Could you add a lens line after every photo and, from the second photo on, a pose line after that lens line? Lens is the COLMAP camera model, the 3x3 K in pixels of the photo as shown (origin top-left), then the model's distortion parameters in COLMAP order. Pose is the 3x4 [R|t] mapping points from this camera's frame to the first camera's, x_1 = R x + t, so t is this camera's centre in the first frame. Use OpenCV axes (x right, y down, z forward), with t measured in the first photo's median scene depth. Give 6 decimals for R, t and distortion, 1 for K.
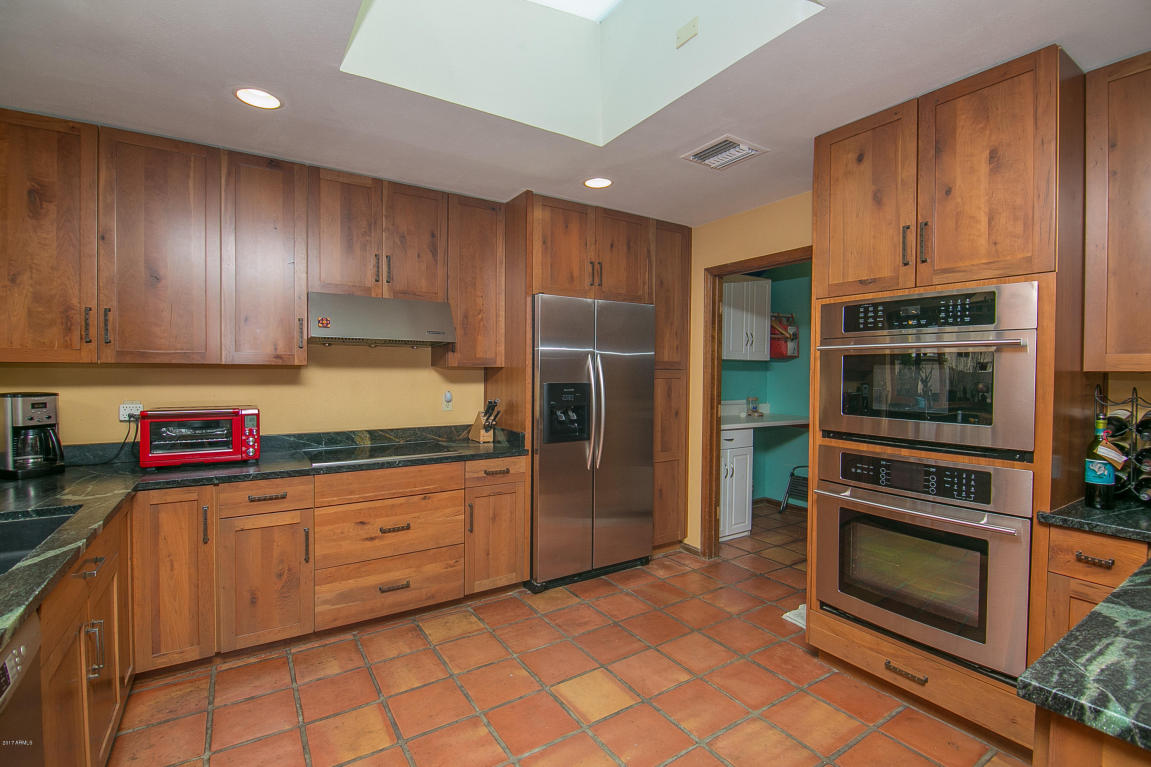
lens RADIAL K [[520.8, 0, 587.7], [0, 520.8, 378.0], [0, 0, 1]] dist [-0.003992, -0.007177]
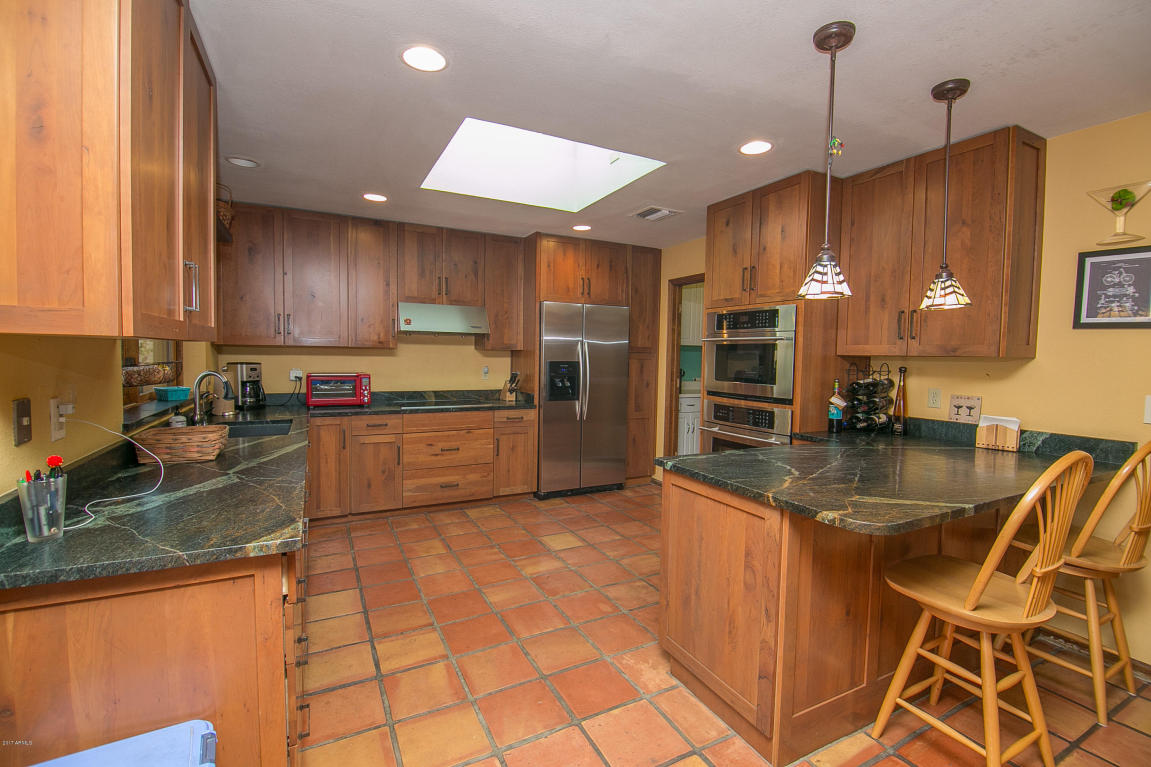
lens RADIAL K [[520.8, 0, 593.5], [0, 520.8, 377.7], [0, 0, 1]] dist [-0.003992, -0.007177]
pose [[0.995609, 0.013088, -0.092687, 0.228581], [-0.010317, 0.999487, 0.030312, 0.013470], [0.093036, -0.029223, 0.995234, -0.582230]]
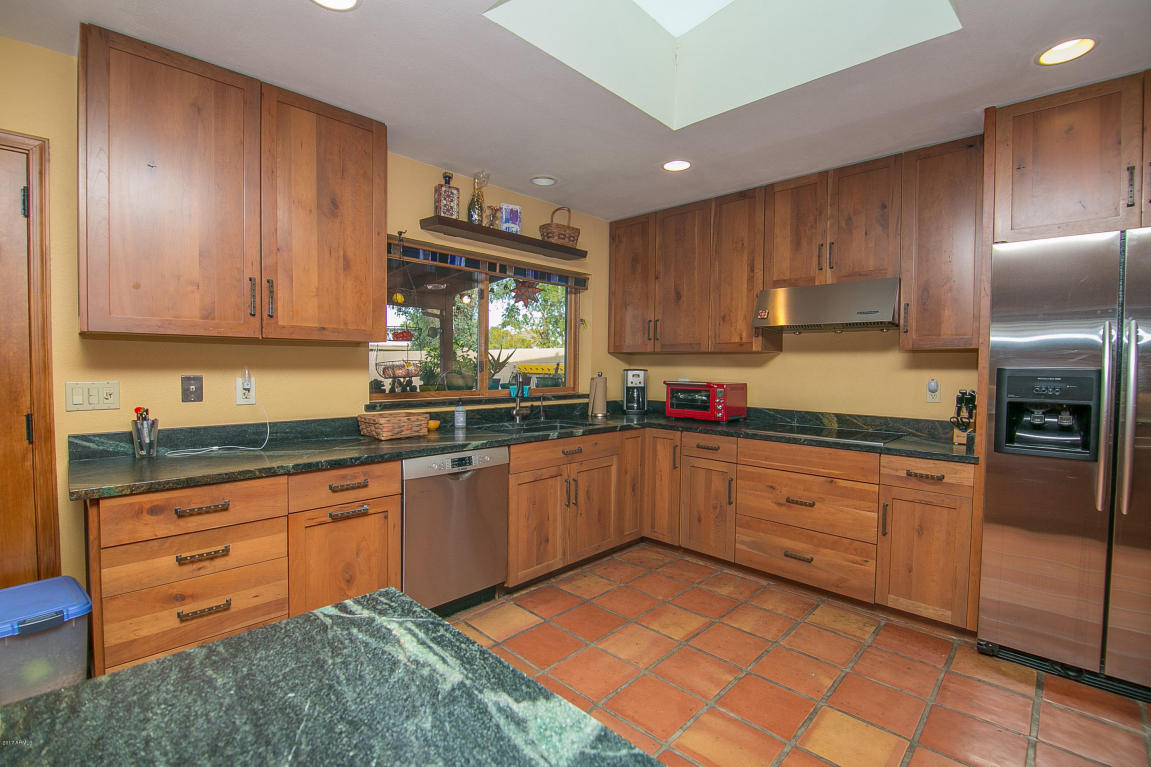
lens RADIAL K [[520.8, 0, 573.7], [0, 520.8, 378.7], [0, 0, 1]] dist [-0.003992, -0.007177]
pose [[0.203750, 0.020610, -0.978806, 0.597306], [-0.022420, 0.999614, 0.016381, 0.032008], [0.978766, 0.018608, 0.204134, 0.341864]]
